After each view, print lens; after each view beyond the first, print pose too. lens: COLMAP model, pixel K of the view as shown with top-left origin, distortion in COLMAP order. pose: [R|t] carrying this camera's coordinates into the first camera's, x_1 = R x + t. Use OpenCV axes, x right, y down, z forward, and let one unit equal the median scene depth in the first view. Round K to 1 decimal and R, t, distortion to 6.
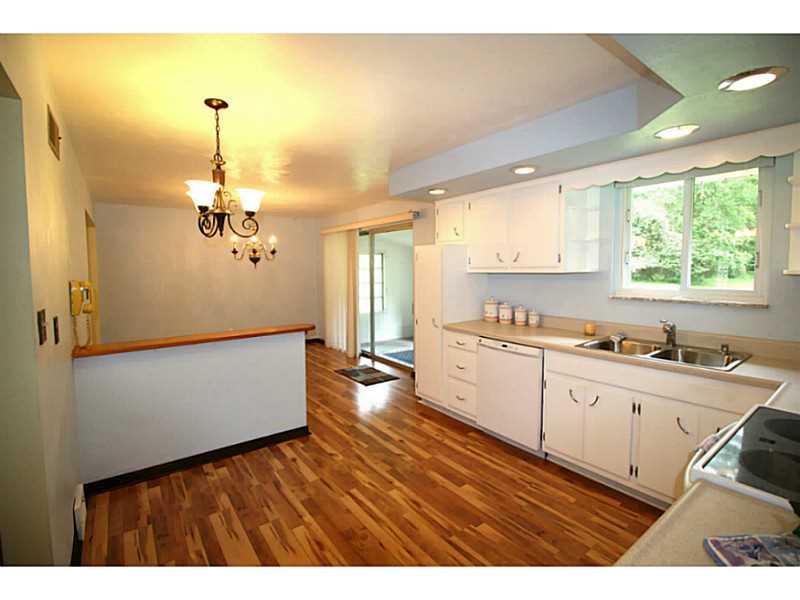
lens RADIAL K [[371.6, 0, 400.8], [0, 371.6, 294.8], [0, 0, 1]] dist [-0.010647, -0.004775]
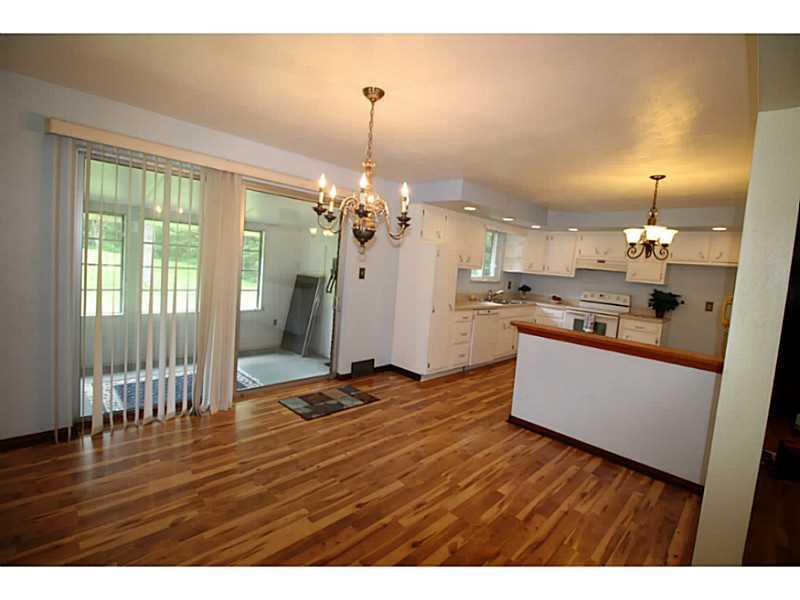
lens RADIAL K [[371.6, 0, 405.4], [0, 371.6, 295.5], [0, 0, 1]] dist [-0.010647, -0.004775]
pose [[-0.162617, -0.086689, 0.982874, -0.855053], [-0.004266, 0.996185, 0.087158, -0.056283], [-0.986680, 0.009980, -0.162367, 1.027911]]
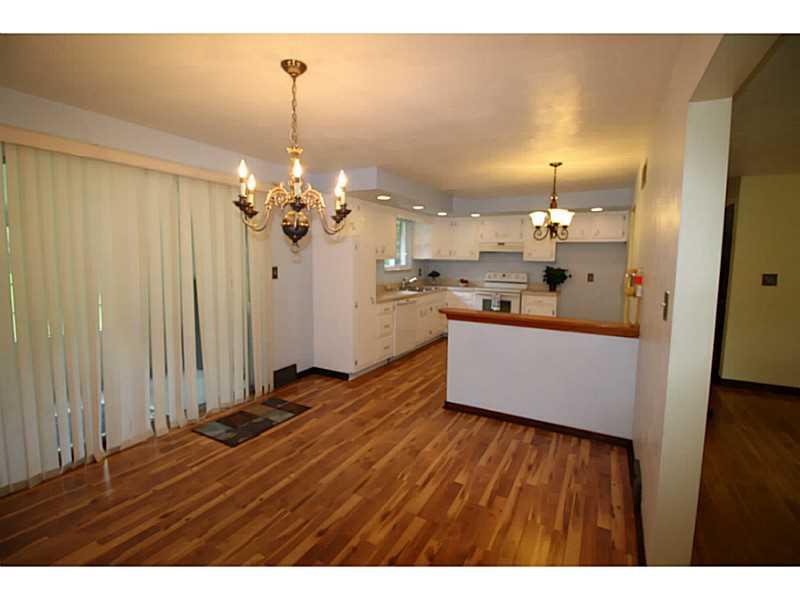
lens RADIAL K [[371.6, 0, 403.8], [0, 371.6, 295.1], [0, 0, 1]] dist [-0.010647, -0.004775]
pose [[-0.422447, -0.085052, 0.902388, -0.807174], [0.058539, 0.990949, 0.120804, -0.063902], [-0.904495, 0.103858, -0.413645, 1.069635]]
